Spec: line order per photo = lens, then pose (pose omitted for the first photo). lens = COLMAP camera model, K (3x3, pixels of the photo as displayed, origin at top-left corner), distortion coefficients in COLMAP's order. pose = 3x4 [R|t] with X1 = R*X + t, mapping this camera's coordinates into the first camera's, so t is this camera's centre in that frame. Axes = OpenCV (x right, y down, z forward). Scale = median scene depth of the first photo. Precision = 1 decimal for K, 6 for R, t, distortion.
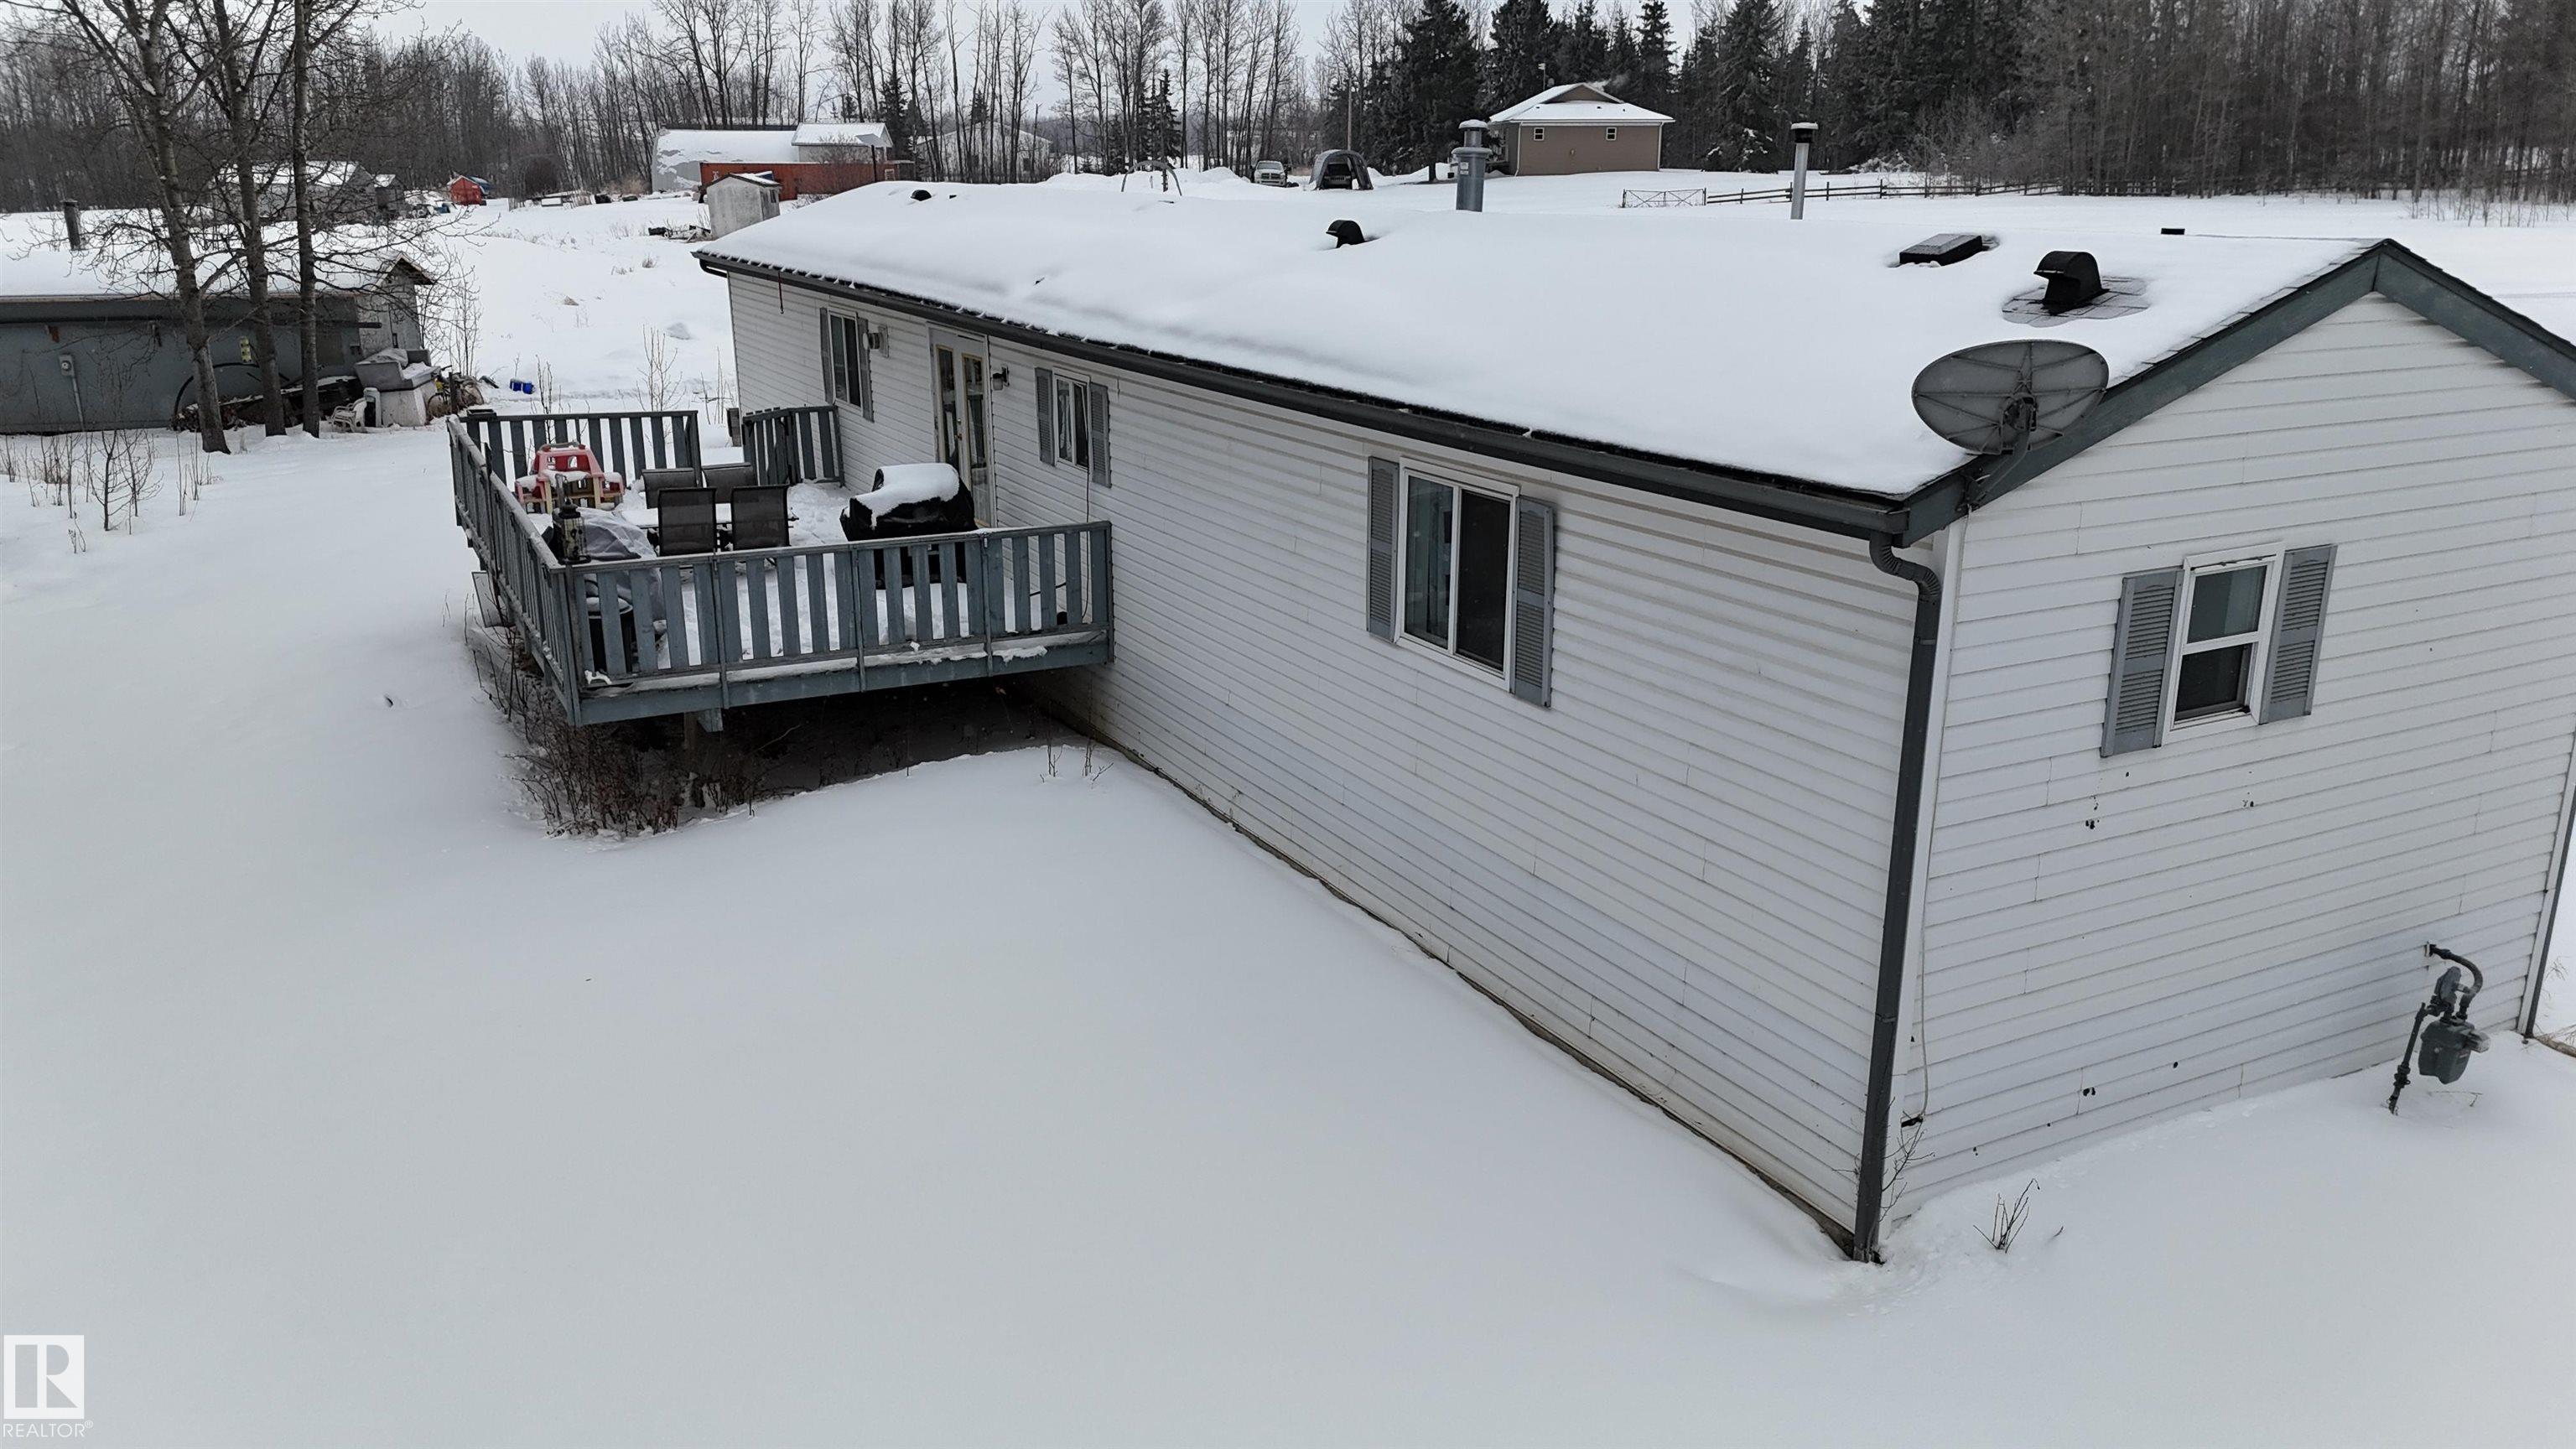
lens RADIAL K [[1827.4, 0, 1288.0], [0, 1827.4, 724.5], [0, 0, 1]] dist [0.150208, -0.214005]
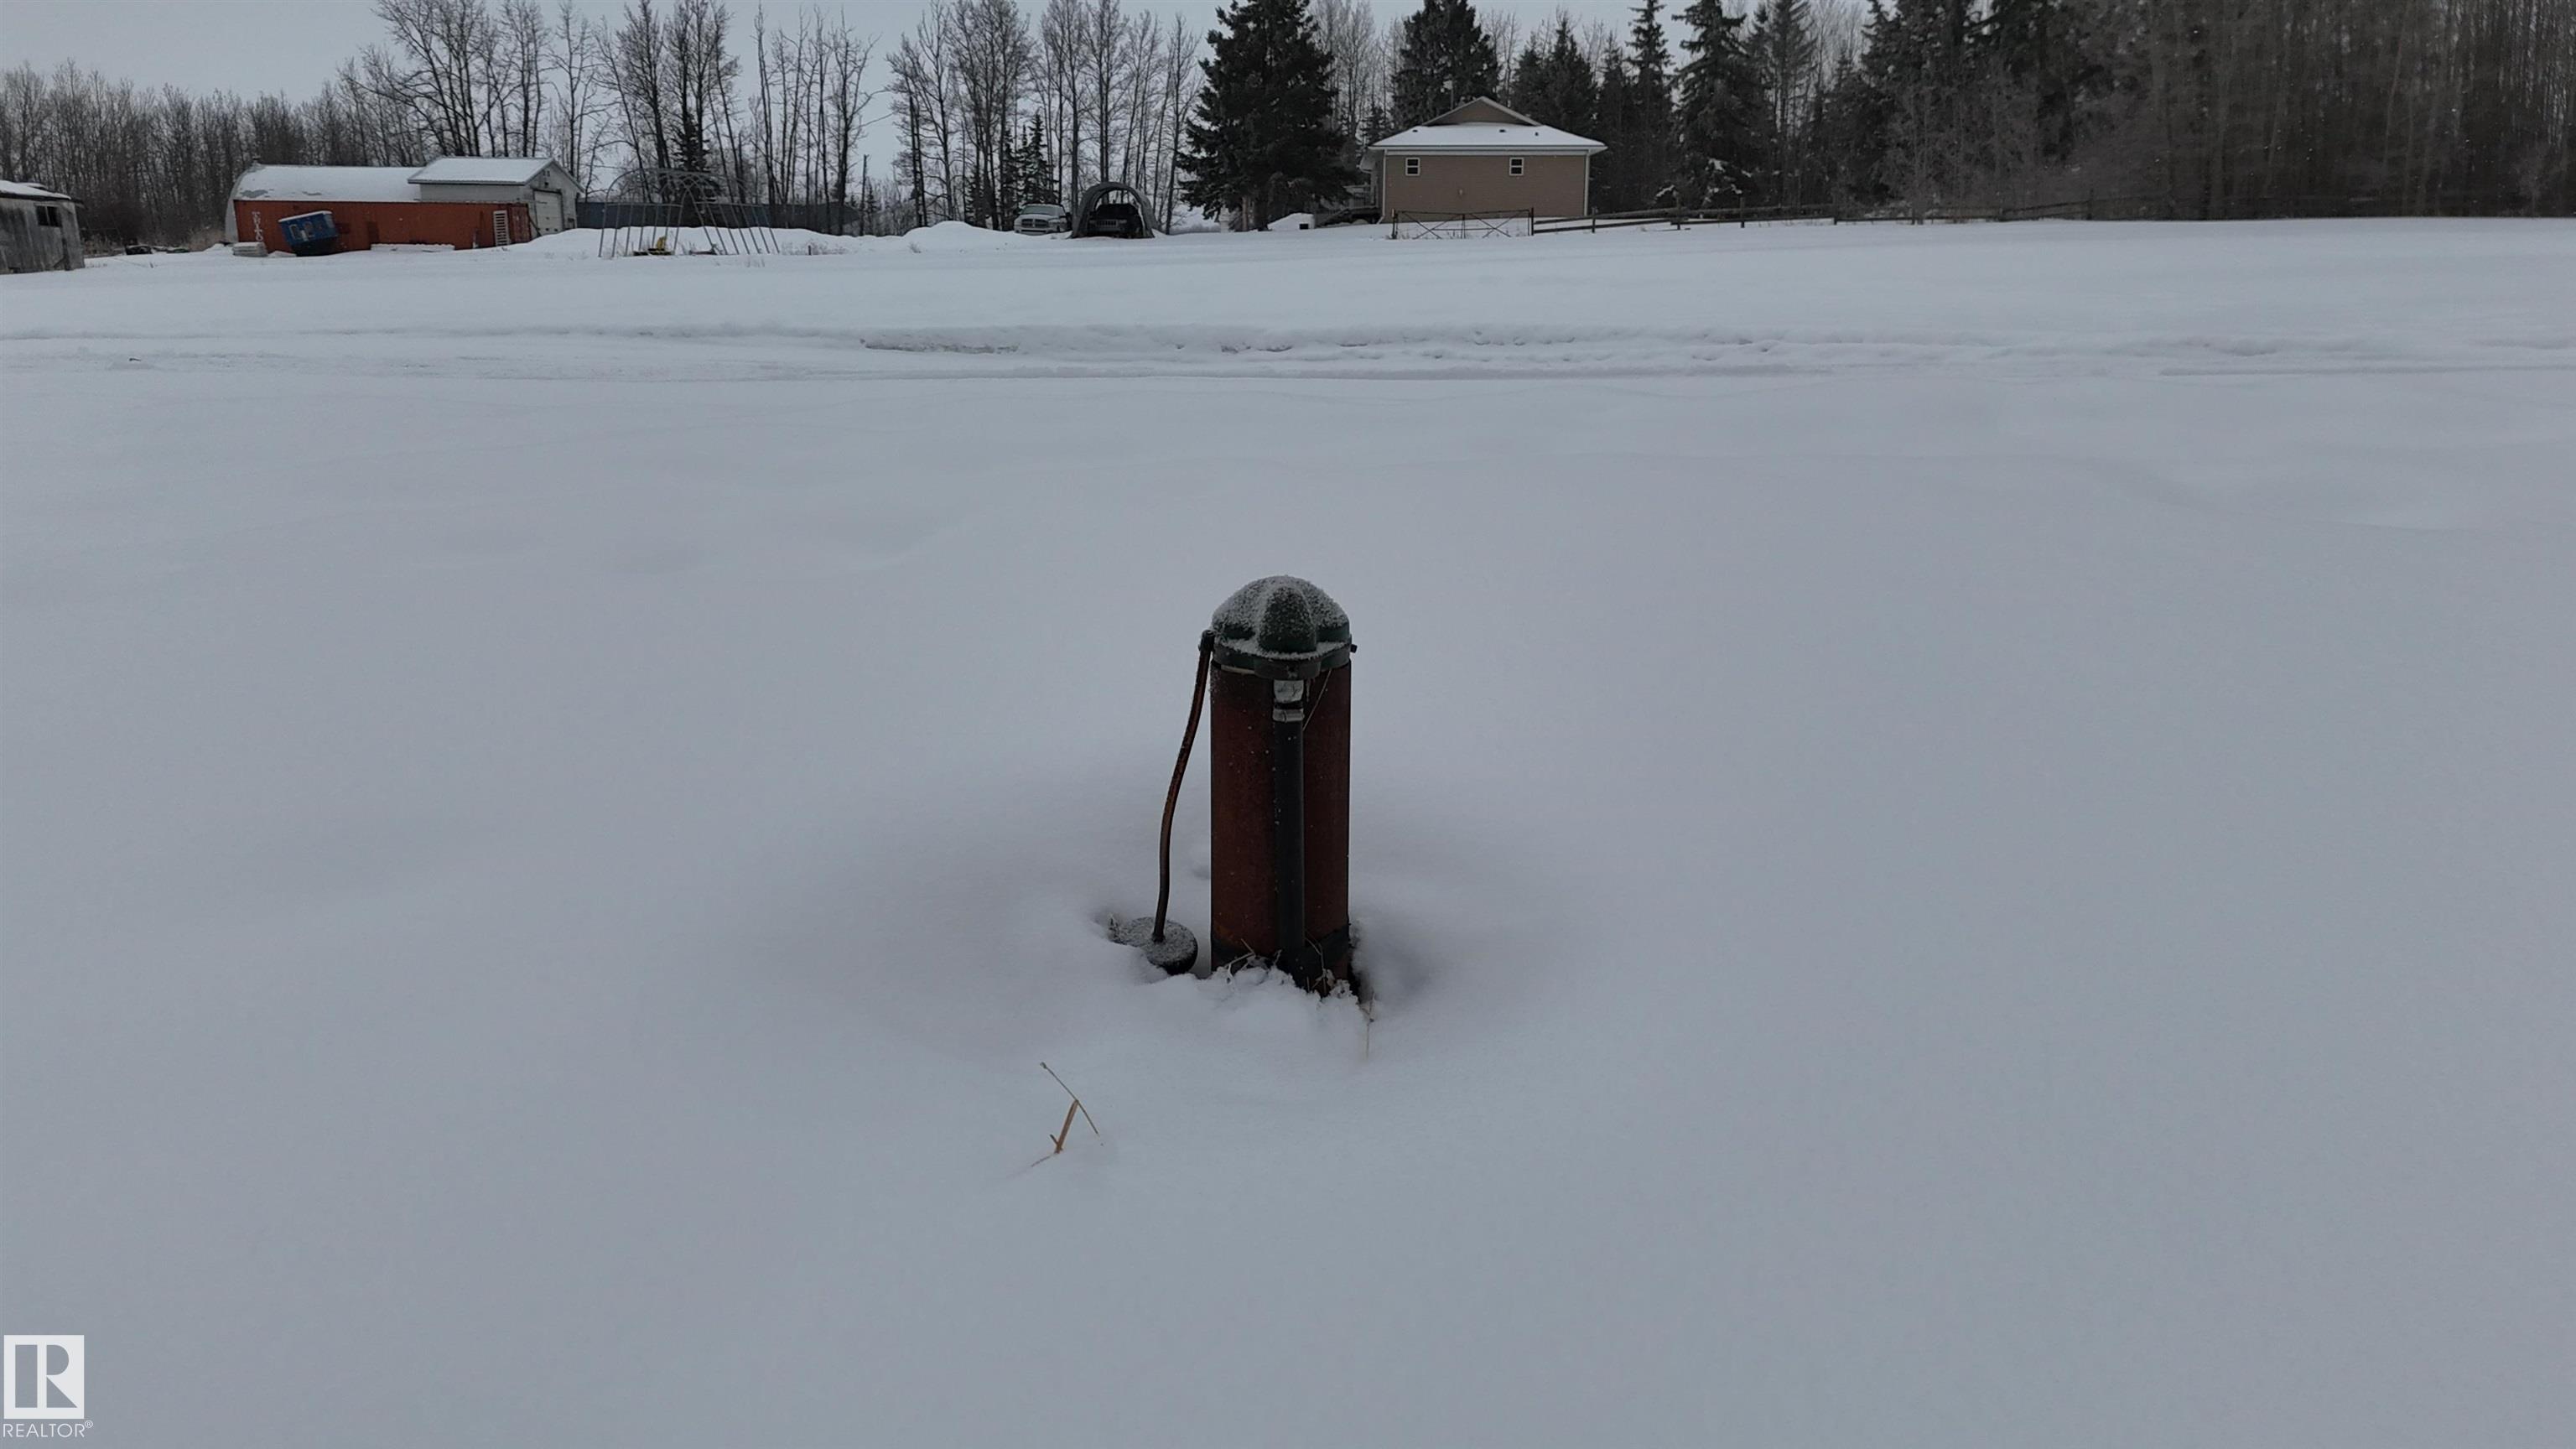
lens RADIAL K [[1827.4, 0, 1288.0], [0, 1827.4, 724.5], [0, 0, 1]] dist [0.150208, -0.214005]
pose [[0.996947, 0.020689, -0.075286, 0.143248], [-0.024990, 0.998082, -0.056642, -0.065169], [0.073969, 0.058350, 0.995552, 0.305639]]
